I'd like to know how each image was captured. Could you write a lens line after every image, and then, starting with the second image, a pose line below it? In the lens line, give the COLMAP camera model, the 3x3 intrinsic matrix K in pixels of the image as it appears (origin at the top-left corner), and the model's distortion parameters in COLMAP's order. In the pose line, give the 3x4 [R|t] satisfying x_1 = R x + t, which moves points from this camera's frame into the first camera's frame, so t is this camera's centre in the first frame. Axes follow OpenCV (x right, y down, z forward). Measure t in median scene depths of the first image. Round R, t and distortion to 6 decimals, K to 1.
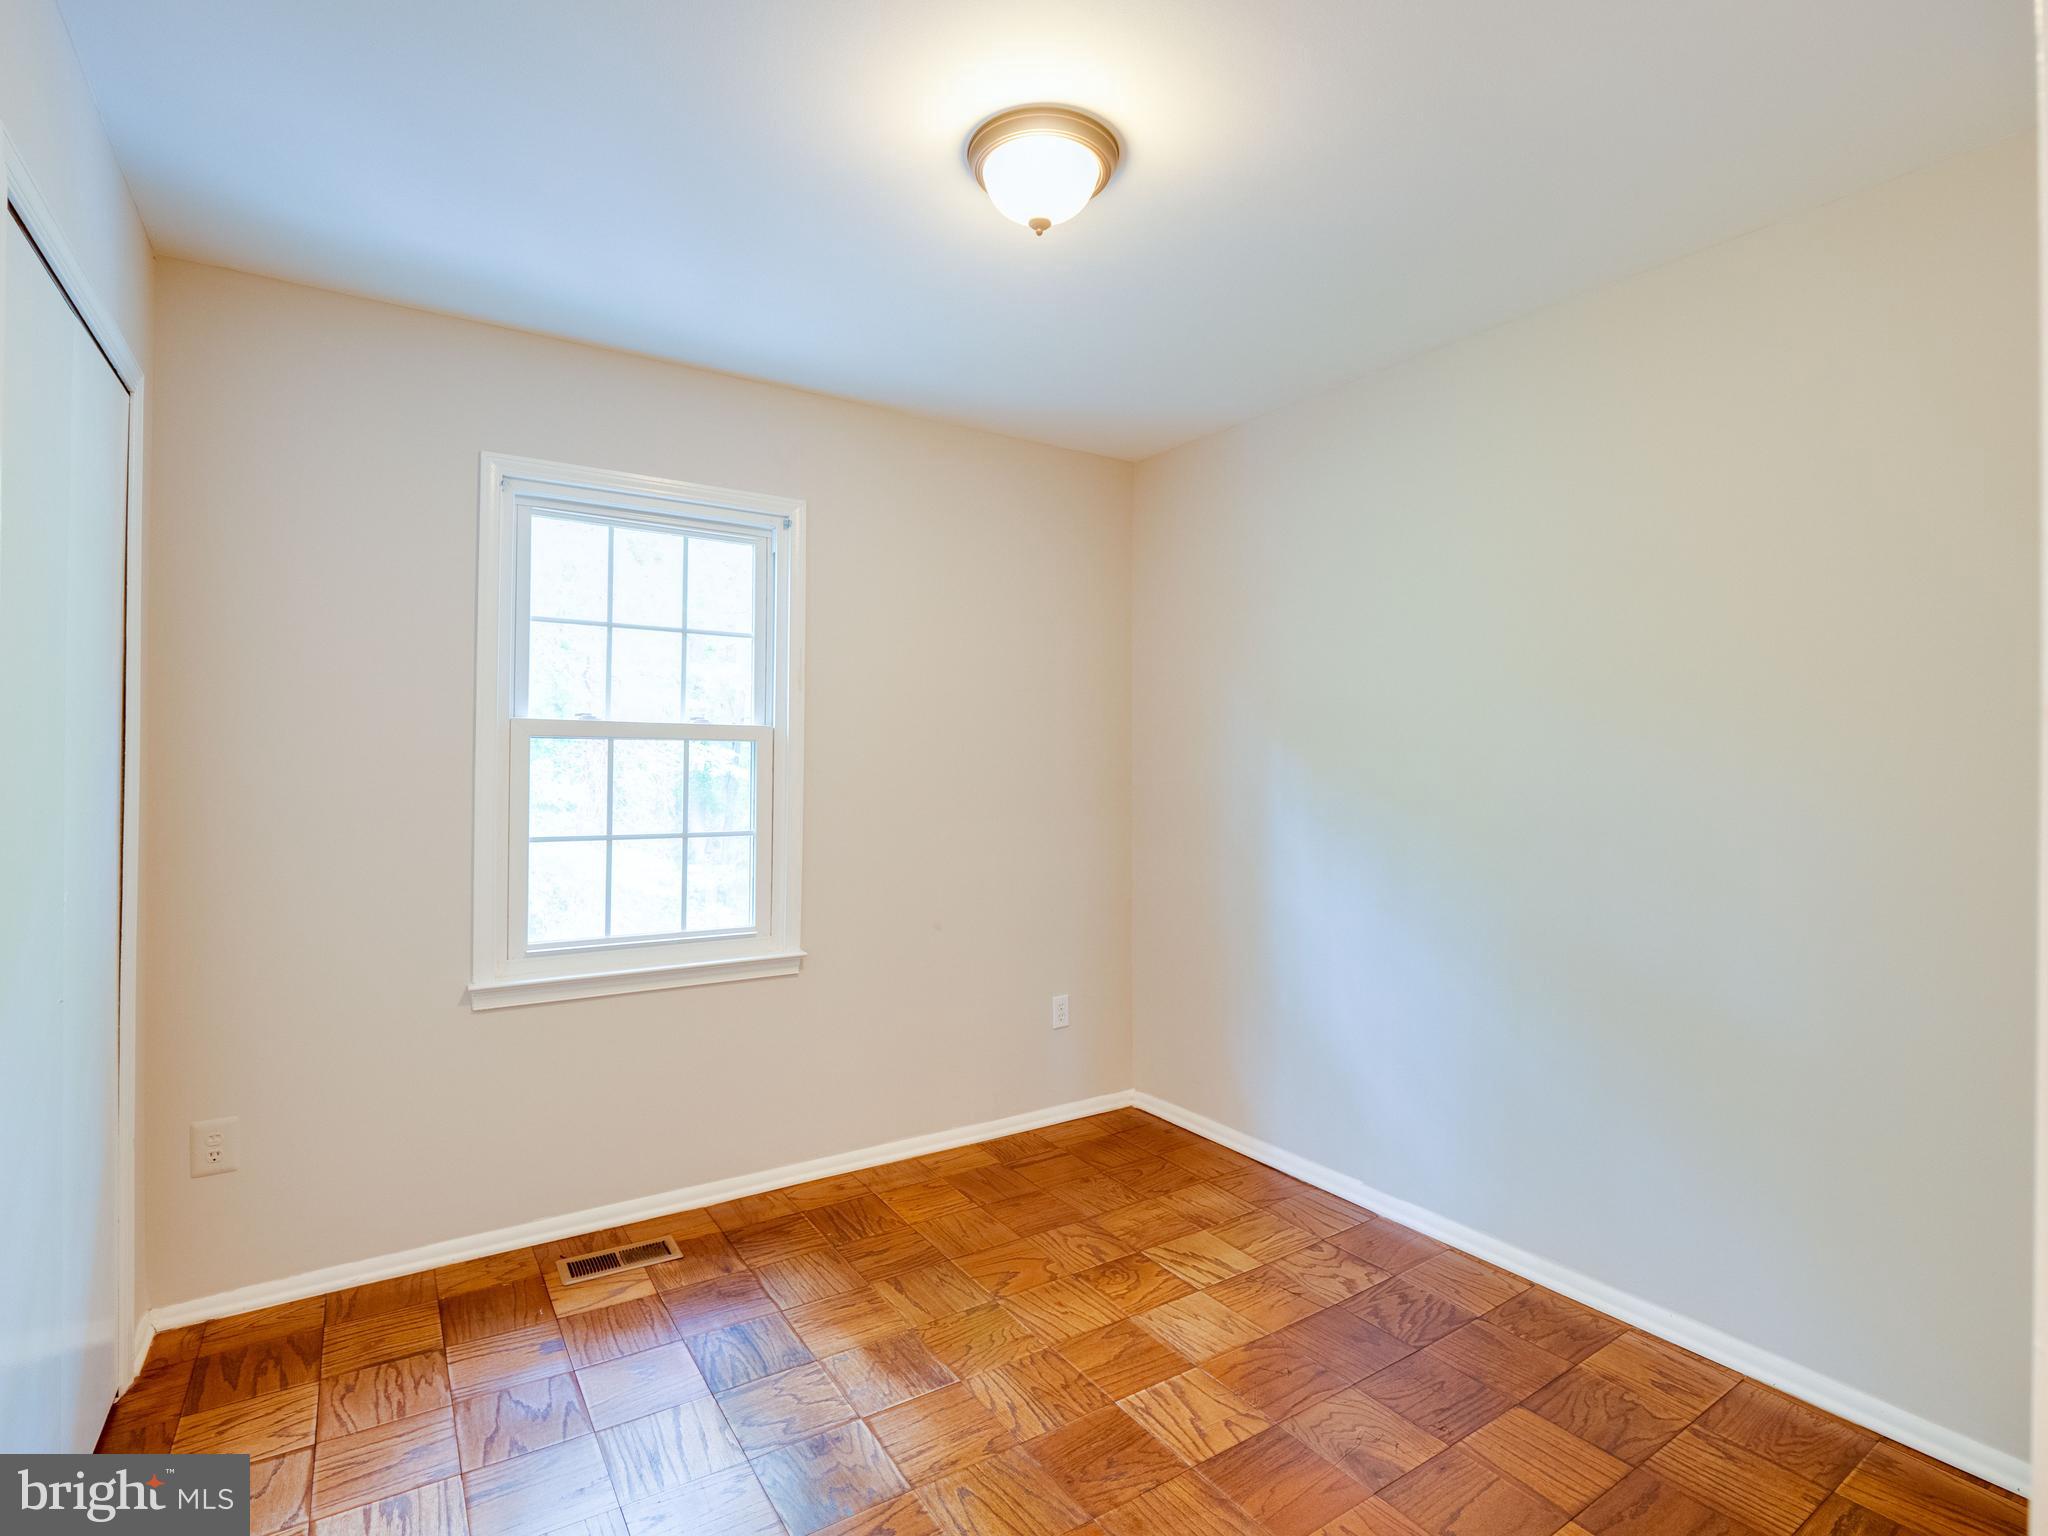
lens RADIAL K [[1005.9, 0, 1028.8], [0, 1005.9, 764.0], [0, 0, 1]] dist [-0.007580, -0.005319]
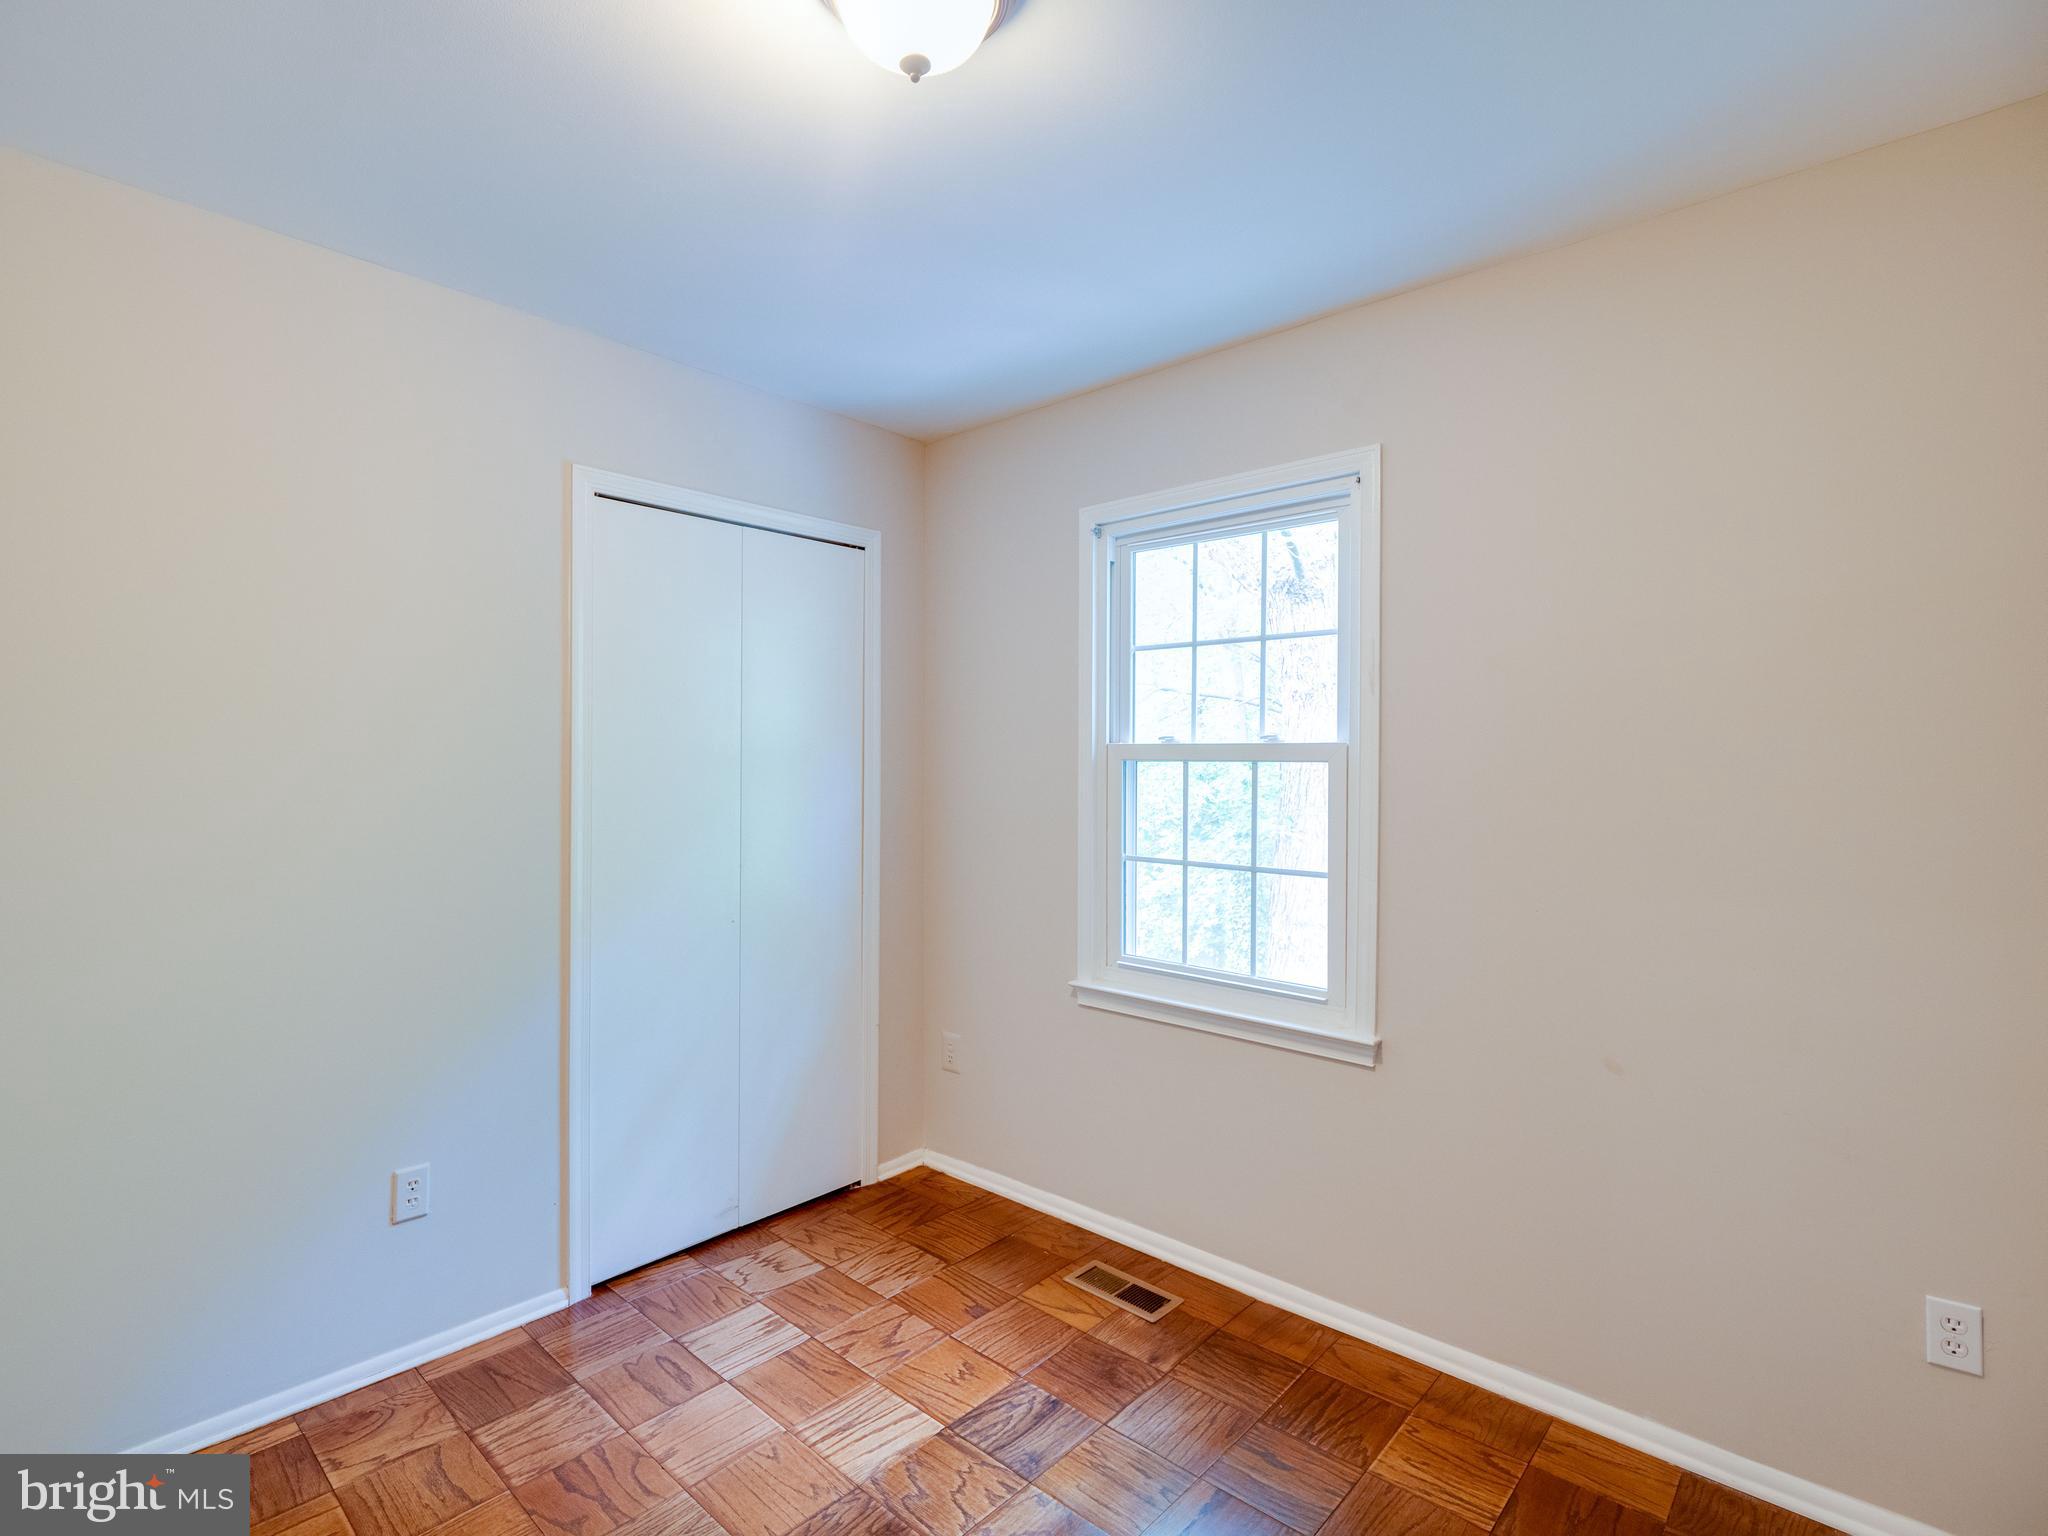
lens RADIAL K [[1005.9, 0, 1027.7], [0, 1005.9, 769.9], [0, 0, 1]] dist [-0.007580, -0.005319]
pose [[0.236677, -0.002241, -0.971586, 0.505061], [-0.007451, 0.999964, -0.004122, -0.012295], [0.971560, 0.008215, 0.236652, 0.637547]]
